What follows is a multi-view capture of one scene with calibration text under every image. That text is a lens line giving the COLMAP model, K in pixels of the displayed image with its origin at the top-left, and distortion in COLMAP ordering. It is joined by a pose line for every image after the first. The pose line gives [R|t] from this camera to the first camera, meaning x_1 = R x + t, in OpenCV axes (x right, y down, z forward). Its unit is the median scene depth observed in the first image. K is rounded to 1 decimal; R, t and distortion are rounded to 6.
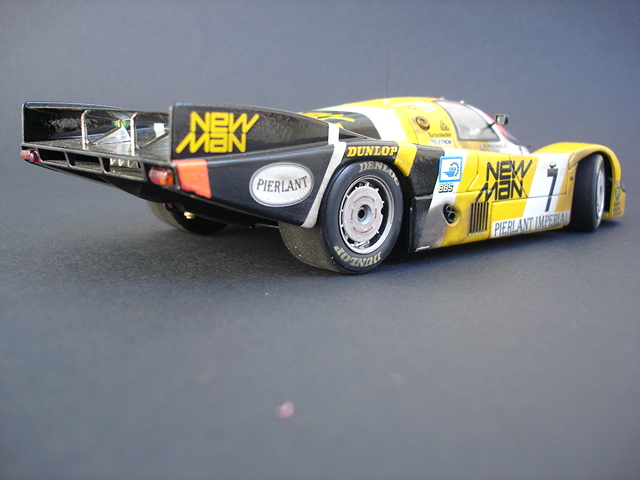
lens RADIAL K [[715.5, 0, 320.0], [0, 715.5, 240.0], [0, 0, 1]] dist [-0.132799, -0.007332]
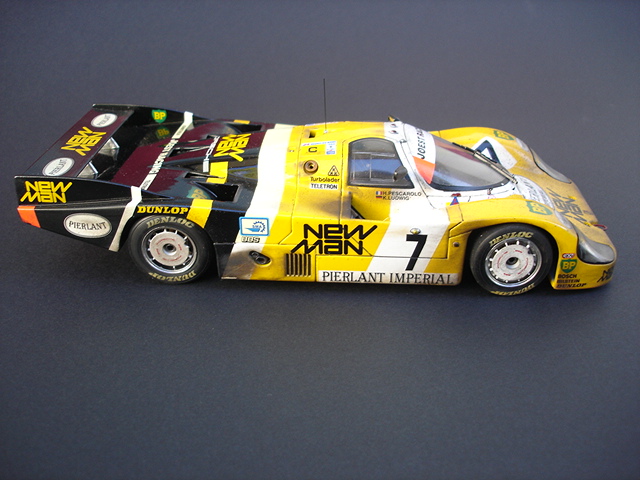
lens RADIAL K [[715.5, 0, 320.0], [0, 715.5, 240.0], [0, 0, 1]] dist [-0.132799, -0.007332]
pose [[0.703753, 0.311126, -0.638696, 1.060242], [-0.112050, 0.936365, 0.332664, -0.501118], [0.701553, -0.162548, 0.693832, 0.205753]]
